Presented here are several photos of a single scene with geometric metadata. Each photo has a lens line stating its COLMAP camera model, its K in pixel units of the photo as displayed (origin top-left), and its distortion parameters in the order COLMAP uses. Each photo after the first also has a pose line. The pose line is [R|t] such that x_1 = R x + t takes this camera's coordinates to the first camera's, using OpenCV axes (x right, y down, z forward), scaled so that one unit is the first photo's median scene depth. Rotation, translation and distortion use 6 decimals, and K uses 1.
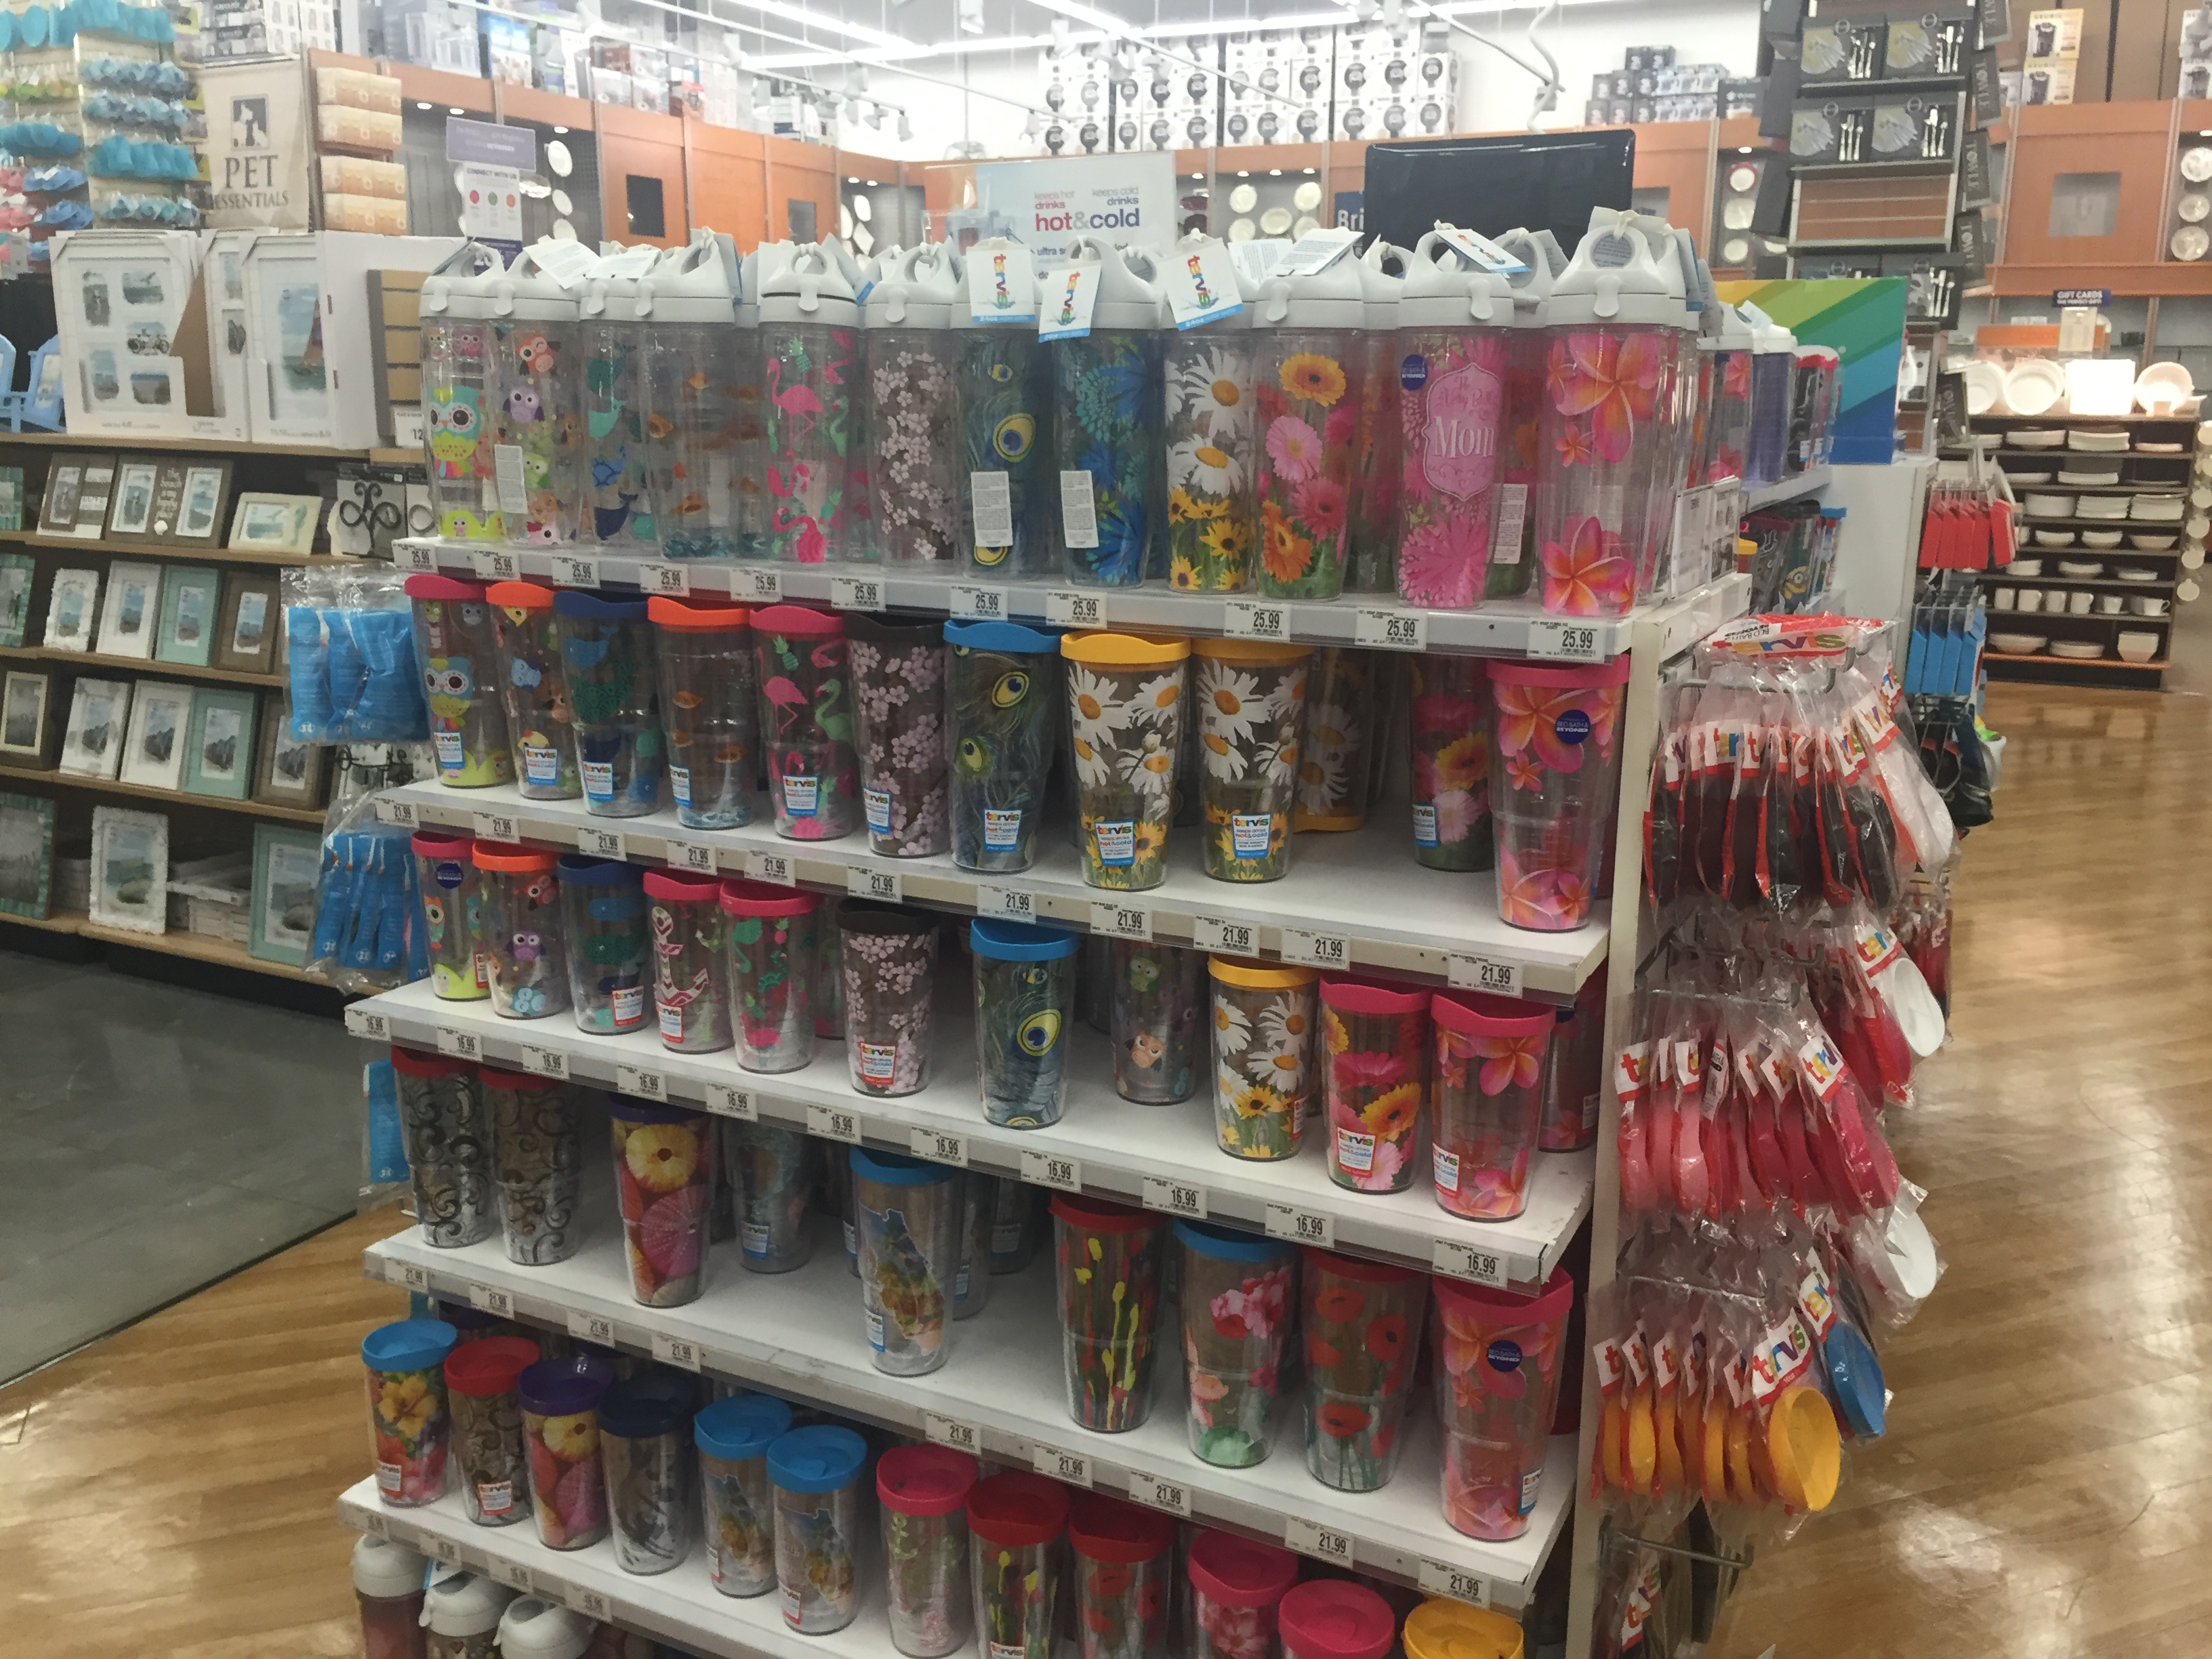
lens RADIAL K [[1883.1, 0, 1094.0], [0, 1883.1, 830.2], [0, 0, 1]] dist [0.079709, -0.120630]
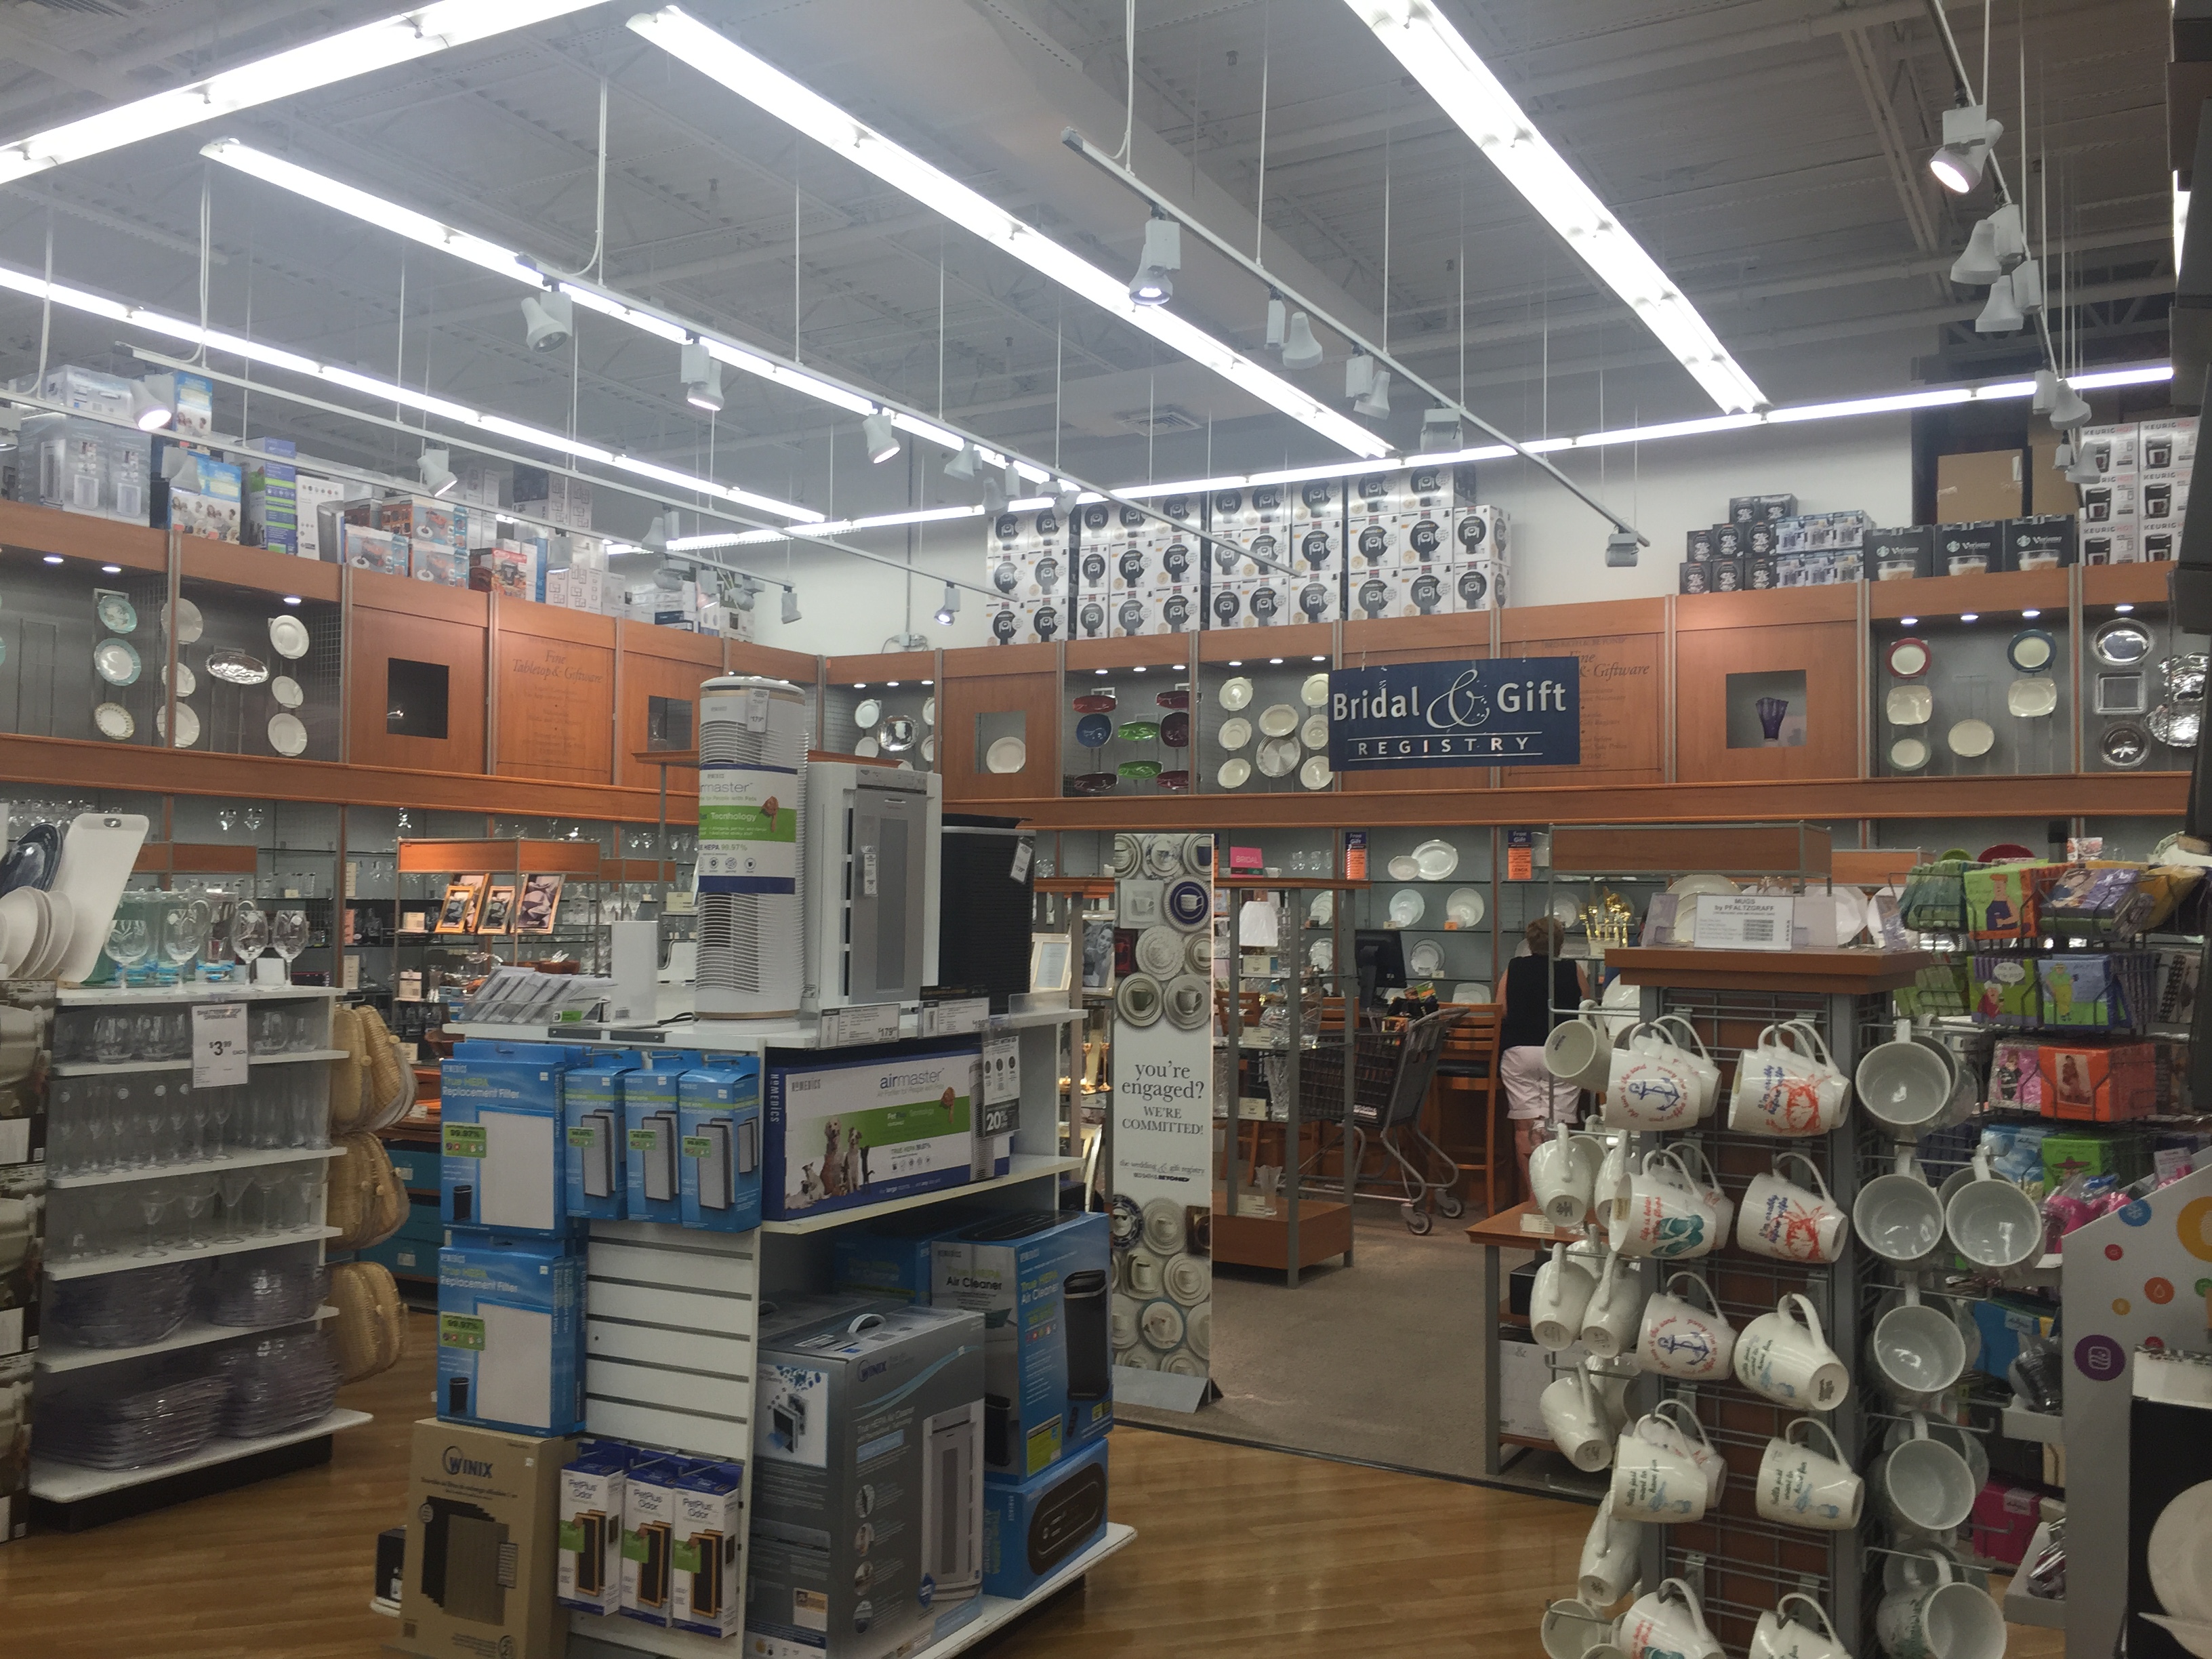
lens RADIAL K [[1883.1, 0, 1091.9], [0, 1883.1, 820.8], [0, 0, 1]] dist [0.079709, -0.120630]
pose [[0.997875, -0.000140, -0.065157, 0.284584], [-0.017836, 0.961216, -0.275221, -0.285820], [0.062668, 0.275798, 0.959171, 1.111139]]
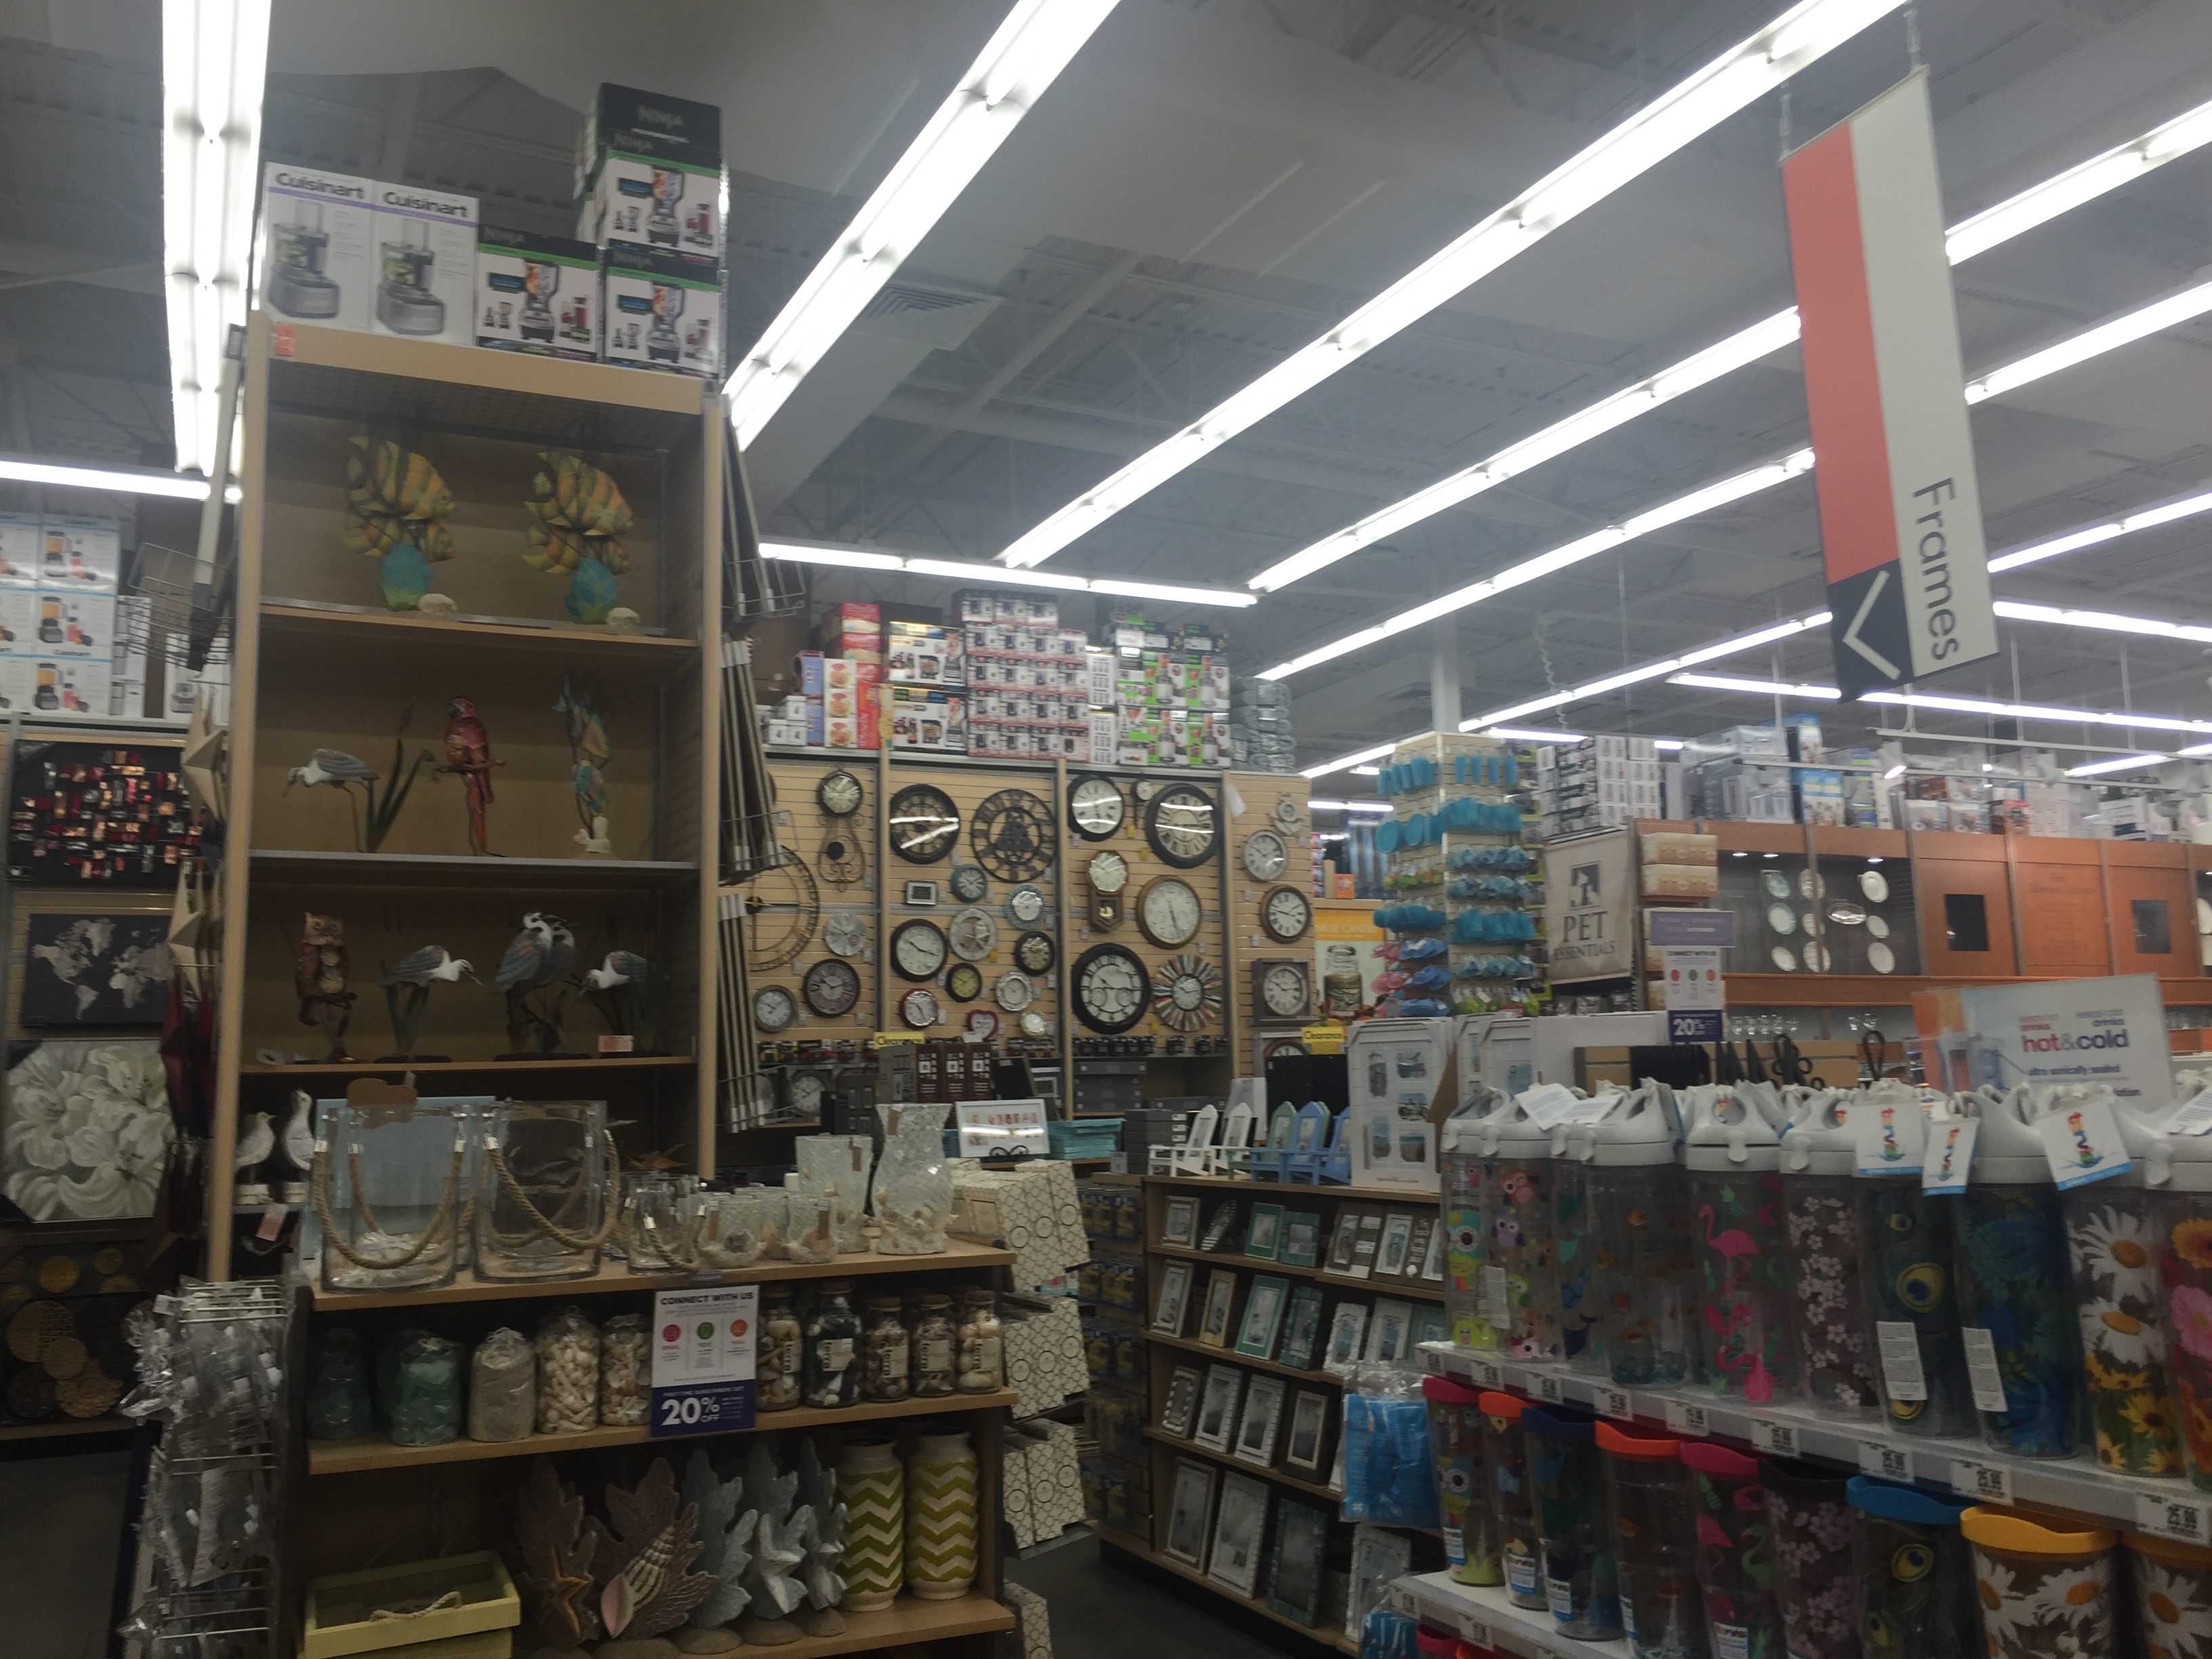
lens RADIAL K [[1883.1, 0, 1113.1], [0, 1883.1, 828.2], [0, 0, 1]] dist [0.079709, -0.120630]
pose [[0.785860, -0.113759, -0.607851, 0.081566], [-0.112676, 0.940141, -0.321620, -0.021258], [0.608053, 0.321238, 0.726001, -0.014877]]
